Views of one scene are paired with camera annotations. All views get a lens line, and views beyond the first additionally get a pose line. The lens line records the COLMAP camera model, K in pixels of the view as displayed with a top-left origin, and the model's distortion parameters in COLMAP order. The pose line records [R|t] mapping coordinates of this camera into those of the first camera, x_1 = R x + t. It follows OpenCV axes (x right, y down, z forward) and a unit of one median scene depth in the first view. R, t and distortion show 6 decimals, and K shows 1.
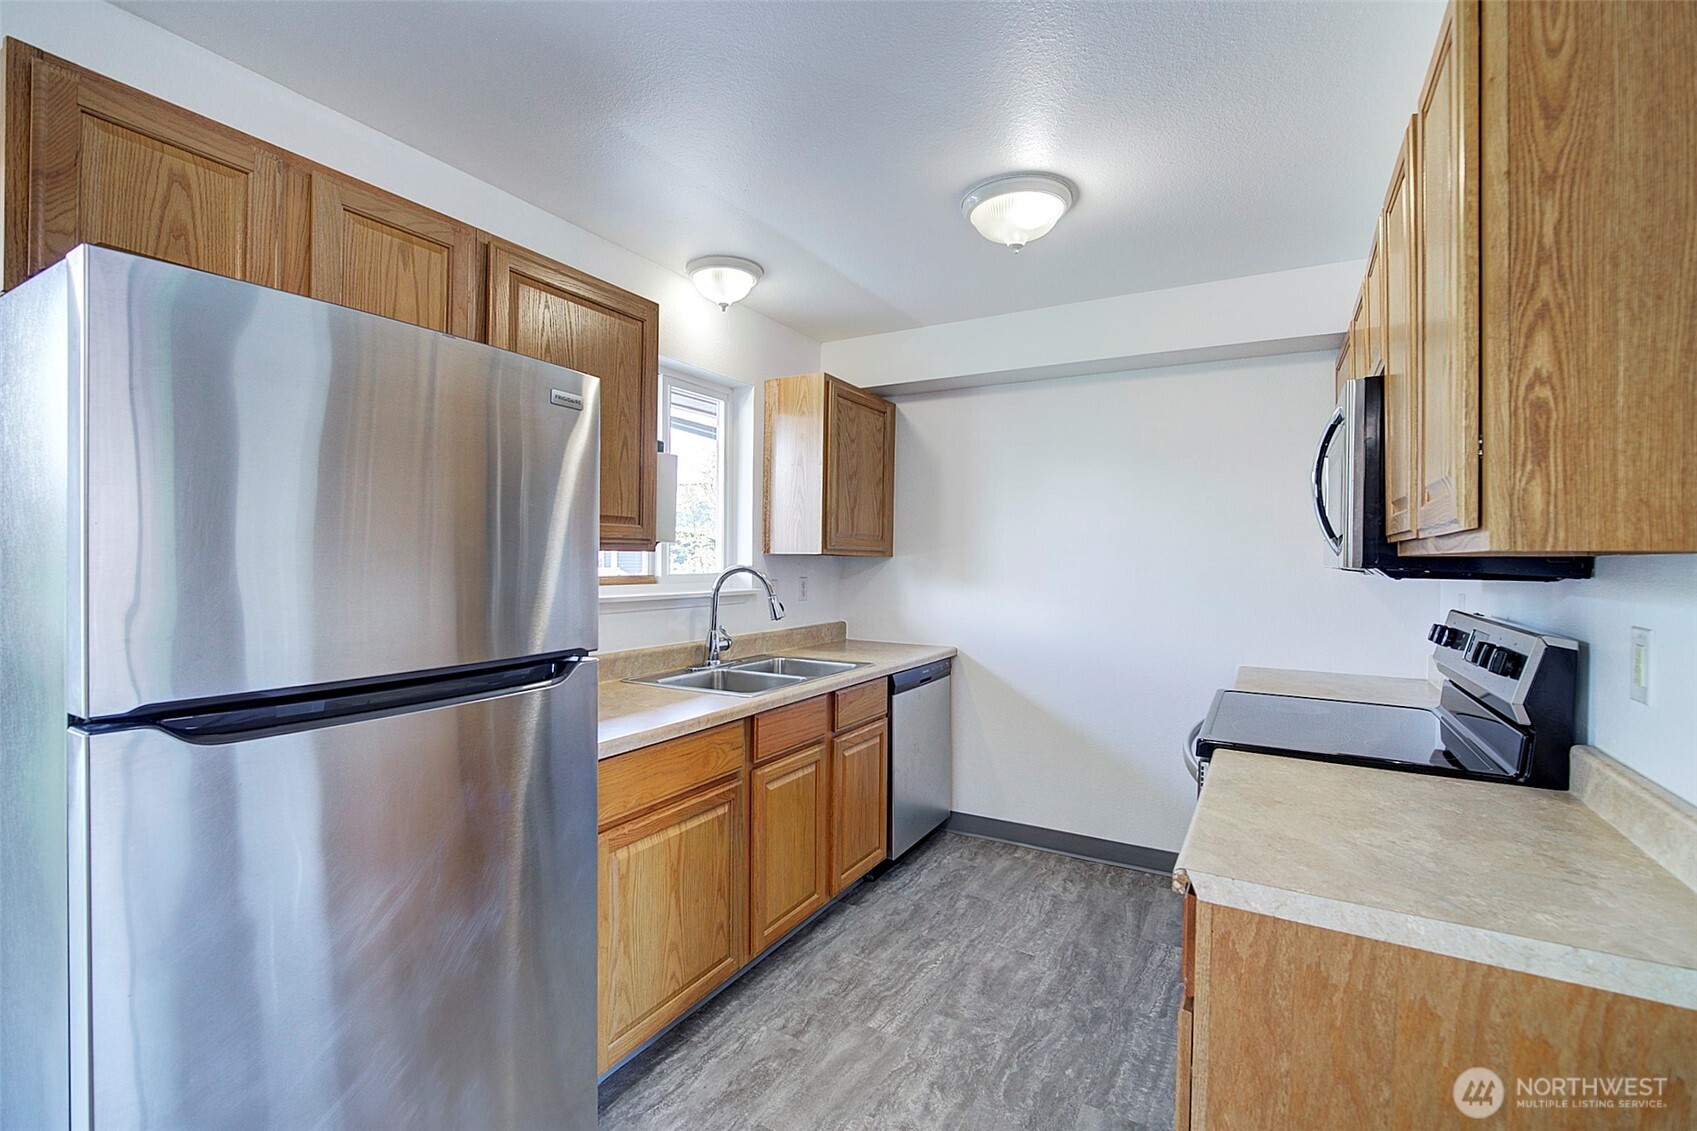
lens RADIAL K [[743.6, 0, 851.4], [0, 743.6, 550.5], [0, 0, 1]] dist [-0.011017, -0.000189]
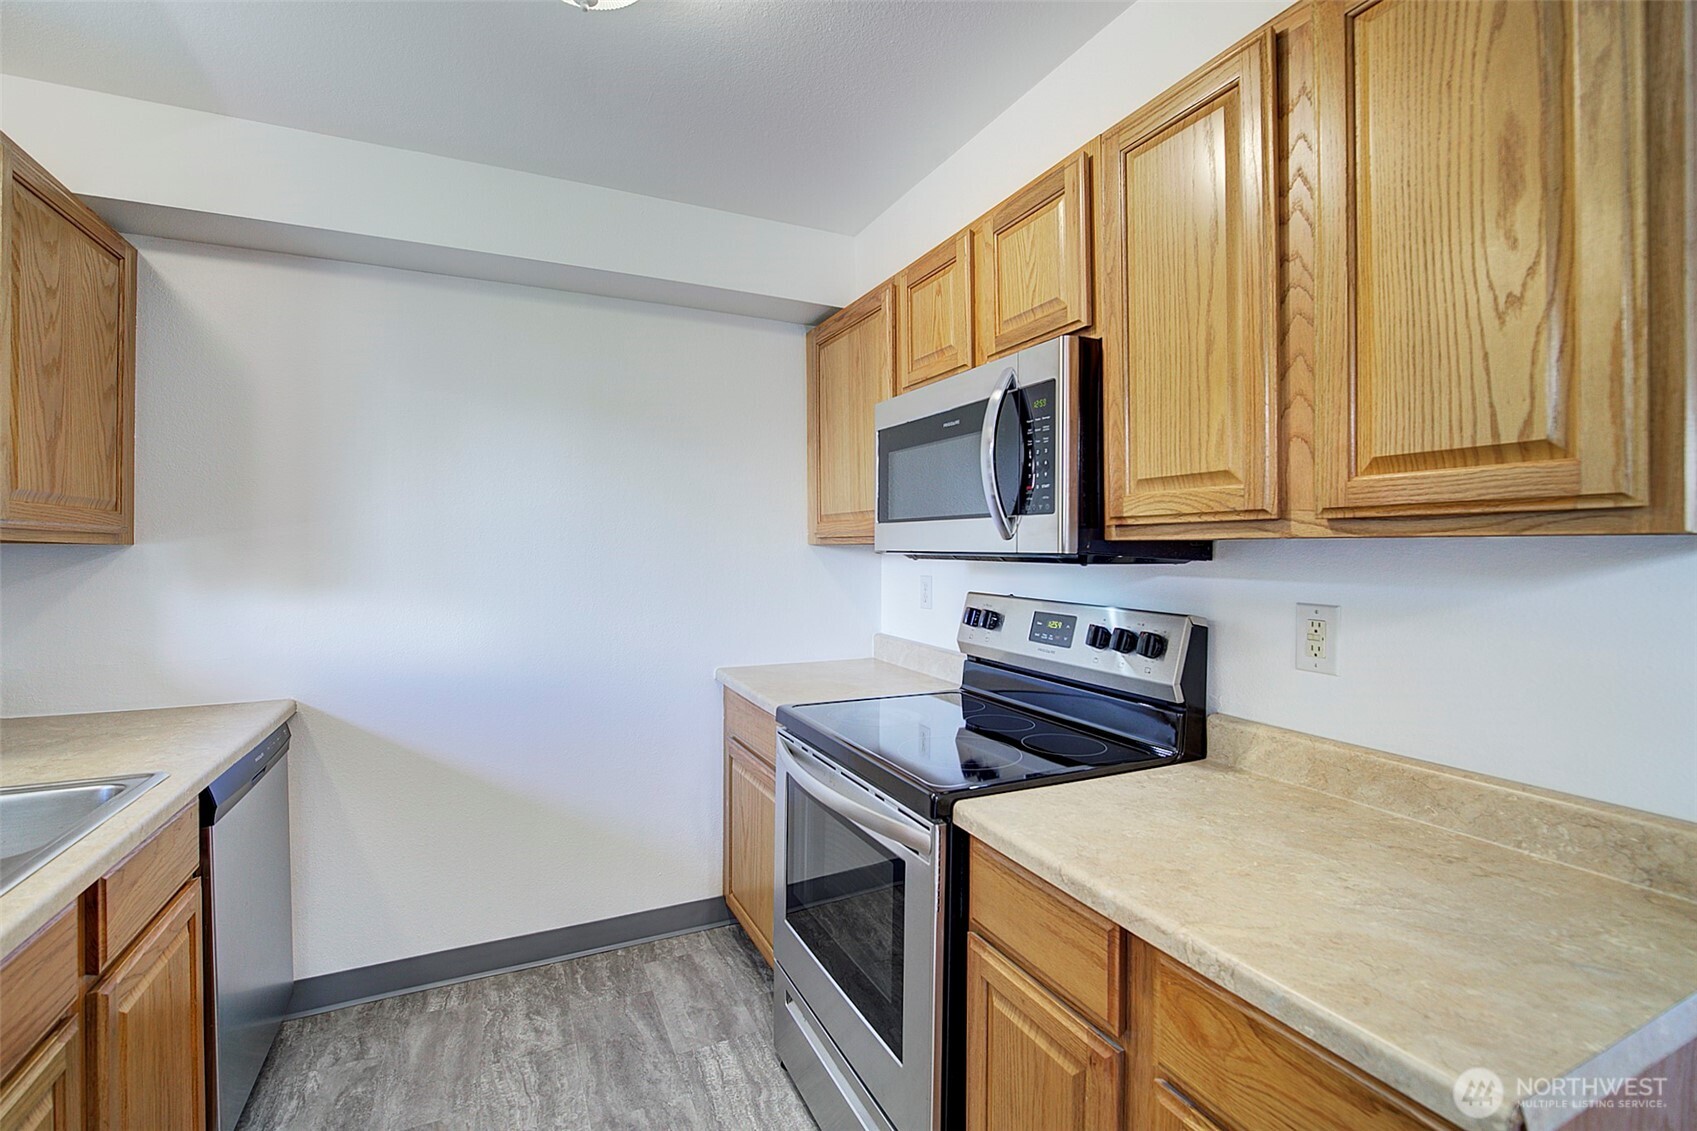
lens RADIAL K [[743.6, 0, 851.4], [0, 743.6, 550.5], [0, 0, 1]] dist [-0.011017, -0.000189]
pose [[0.575729, -0.010691, 0.817571, -0.099420], [-0.003029, 0.999880, 0.015207, 0.003997], [-0.817635, -0.011231, 0.575627, 0.391569]]
